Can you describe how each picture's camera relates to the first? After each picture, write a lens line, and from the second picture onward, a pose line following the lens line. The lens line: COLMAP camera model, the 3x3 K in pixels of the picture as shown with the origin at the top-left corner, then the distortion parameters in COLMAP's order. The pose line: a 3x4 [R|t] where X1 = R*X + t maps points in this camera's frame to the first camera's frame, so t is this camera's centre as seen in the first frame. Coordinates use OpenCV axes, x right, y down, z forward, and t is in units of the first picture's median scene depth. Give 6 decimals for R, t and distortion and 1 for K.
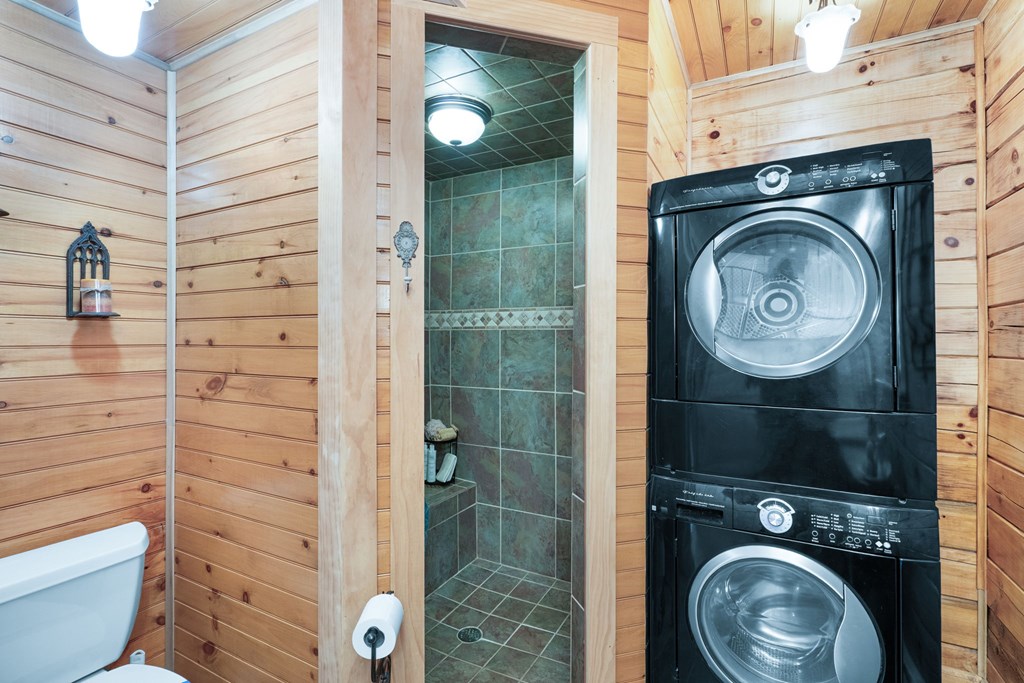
lens RADIAL K [[475.5, 0, 508.7], [0, 475.5, 336.9], [0, 0, 1]] dist [0.000605, -0.000545]
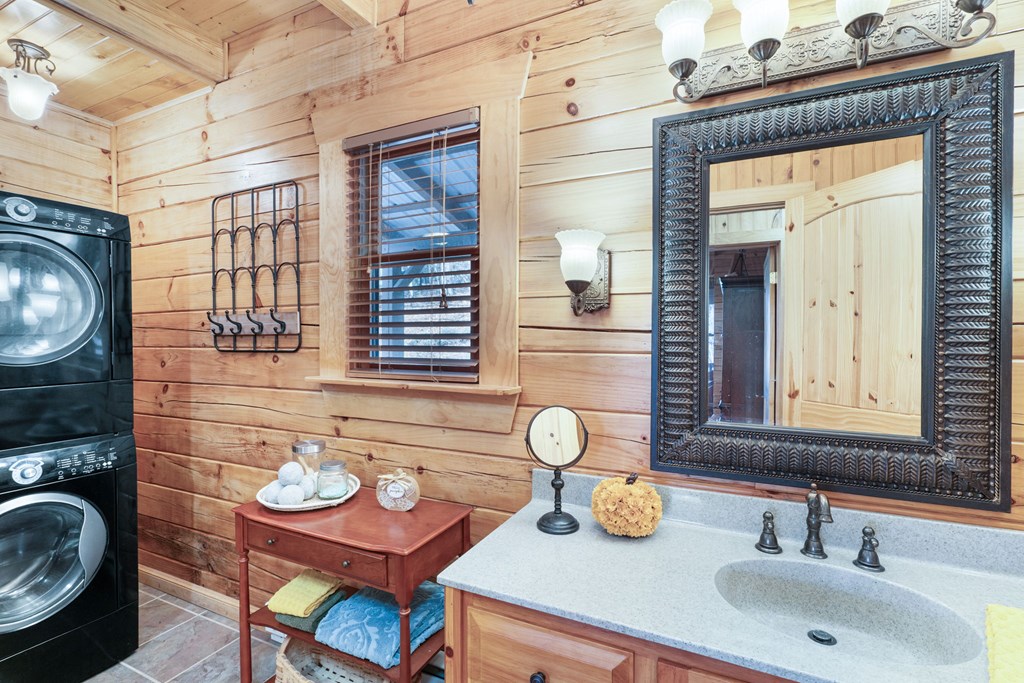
lens RADIAL K [[475.5, 0, 508.9], [0, 475.5, 339.3], [0, 0, 1]] dist [0.000605, -0.000545]
pose [[-0.051032, -0.007869, 0.998666, -0.807719], [-0.004603, 0.999960, 0.007644, -0.000108], [-0.998686, -0.004207, -0.051067, -0.245608]]
